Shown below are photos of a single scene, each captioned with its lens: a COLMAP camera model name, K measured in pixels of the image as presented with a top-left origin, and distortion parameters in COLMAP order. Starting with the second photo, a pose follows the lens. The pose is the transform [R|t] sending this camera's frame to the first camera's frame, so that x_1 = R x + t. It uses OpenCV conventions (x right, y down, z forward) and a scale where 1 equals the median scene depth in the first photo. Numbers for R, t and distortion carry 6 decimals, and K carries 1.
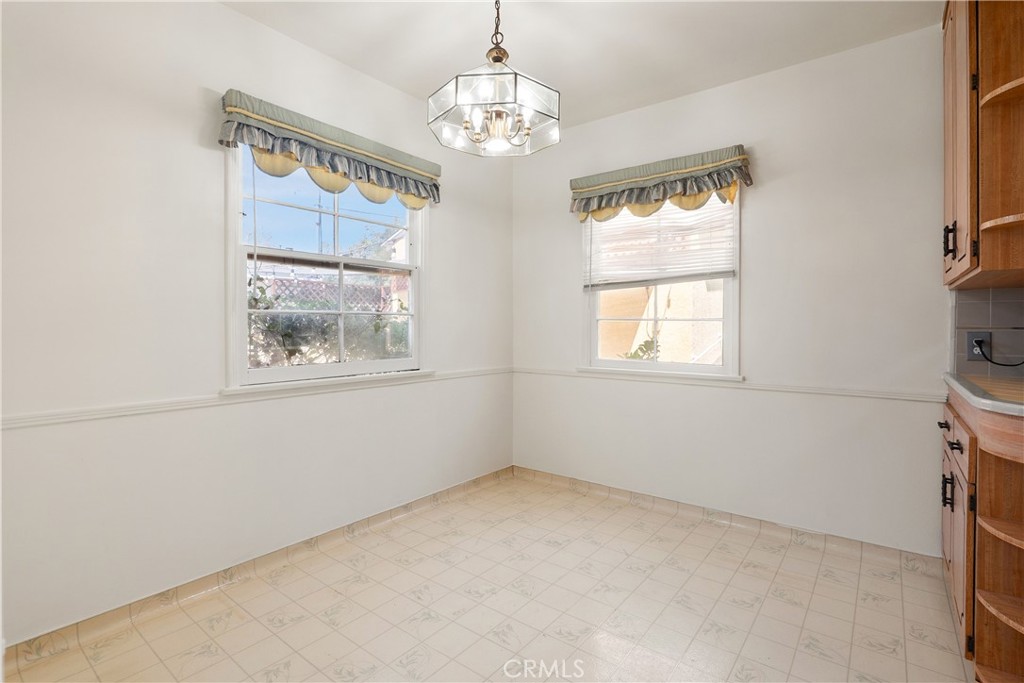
lens RADIAL K [[483.2, 0, 518.2], [0, 483.2, 332.1], [0, 0, 1]] dist [-0.022668, 0.005073]
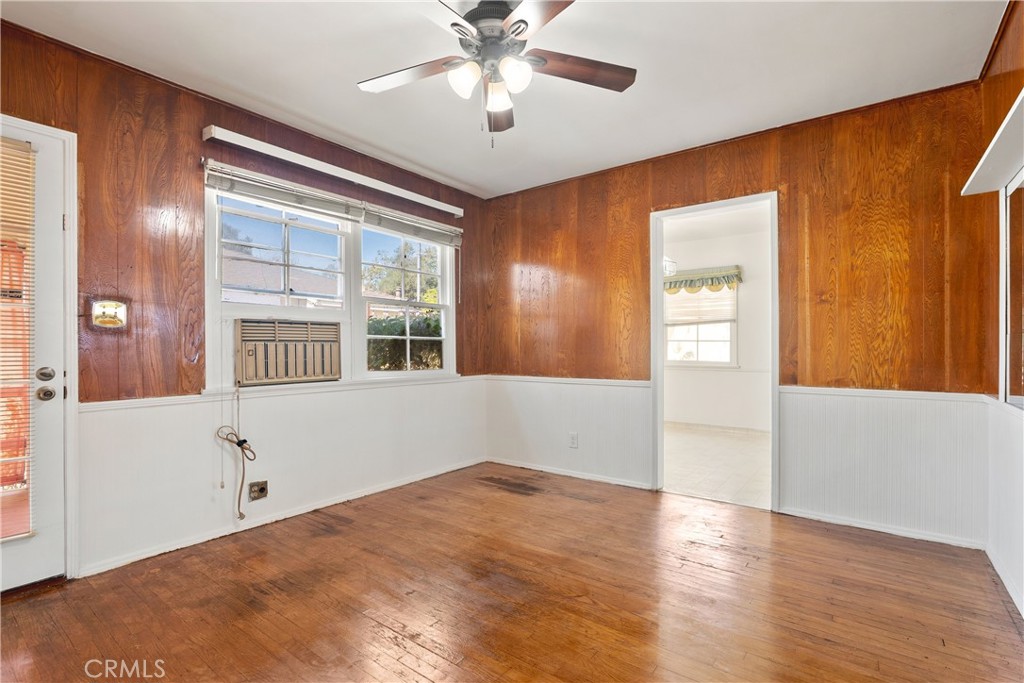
lens RADIAL K [[483.2, 0, 508.5], [0, 483.2, 346.1], [0, 0, 1]] dist [-0.022668, 0.005073]
pose [[0.999958, -0.001153, 0.009114, -0.644493], [0.001260, 0.999930, -0.011800, 0.024556], [-0.009100, 0.011811, 0.999889, -1.269349]]
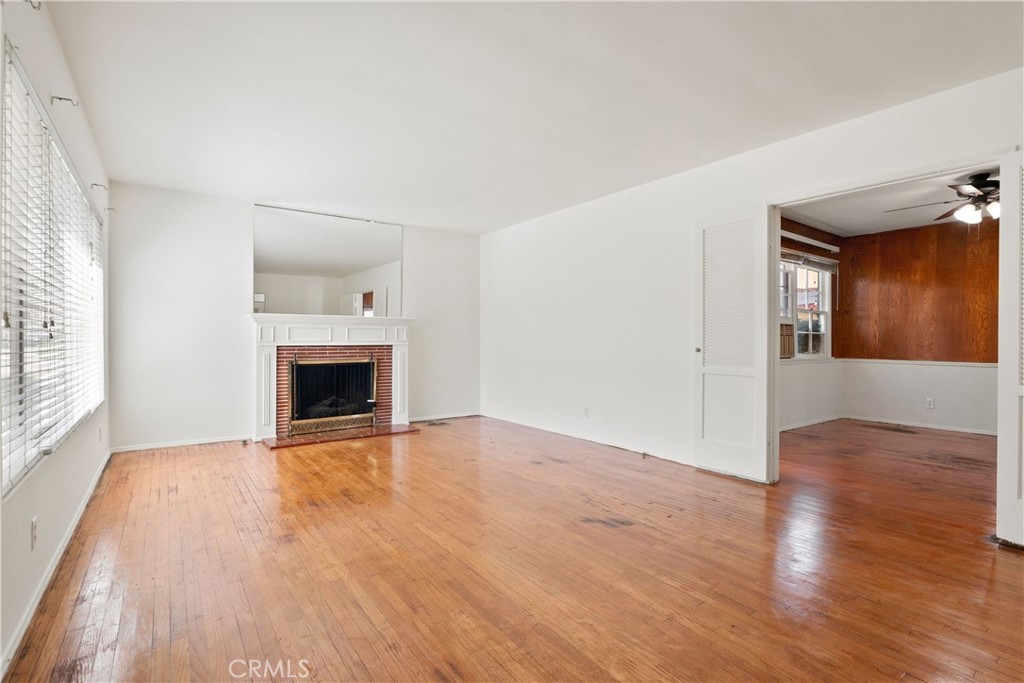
lens RADIAL K [[483.2, 0, 507.7], [0, 483.2, 342.2], [0, 0, 1]] dist [-0.022668, 0.005073]
pose [[0.957569, 0.011652, -0.287969, -2.475778], [-0.011264, 0.999932, 0.003003, 0.042442], [0.287985, 0.000368, 0.957635, -3.337241]]
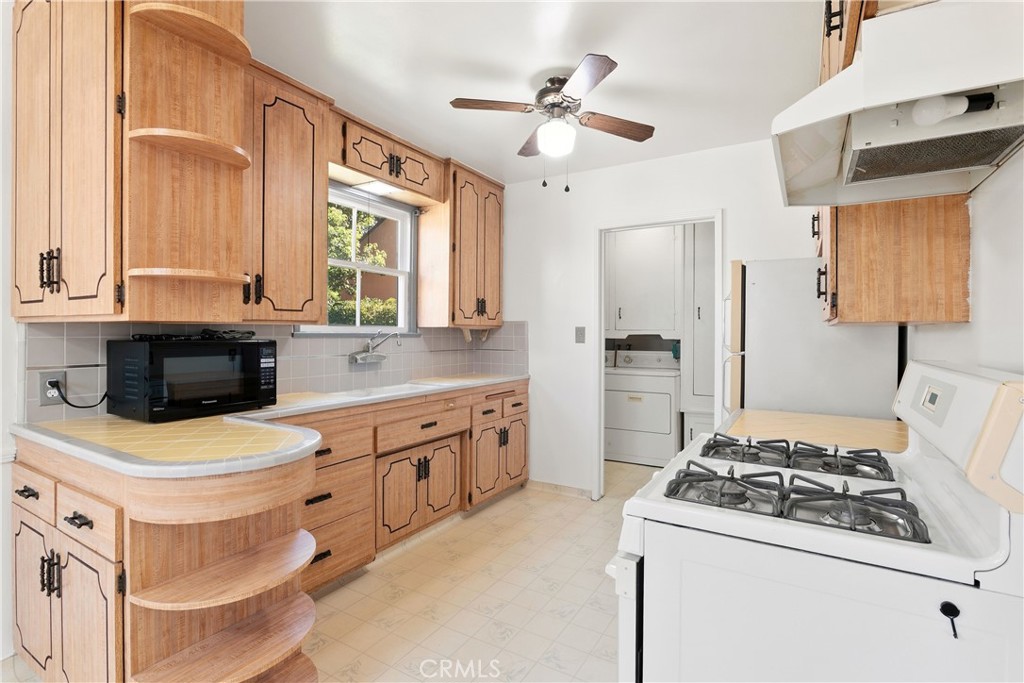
lens RADIAL K [[483.2, 0, 520.4], [0, 483.2, 331.5], [0, 0, 1]] dist [-0.022668, 0.005073]
pose [[-0.124306, -0.001662, 0.992243, -0.003336], [0.006197, 0.999978, 0.002451, -0.055891], [-0.992225, 0.006453, -0.124292, 0.199752]]
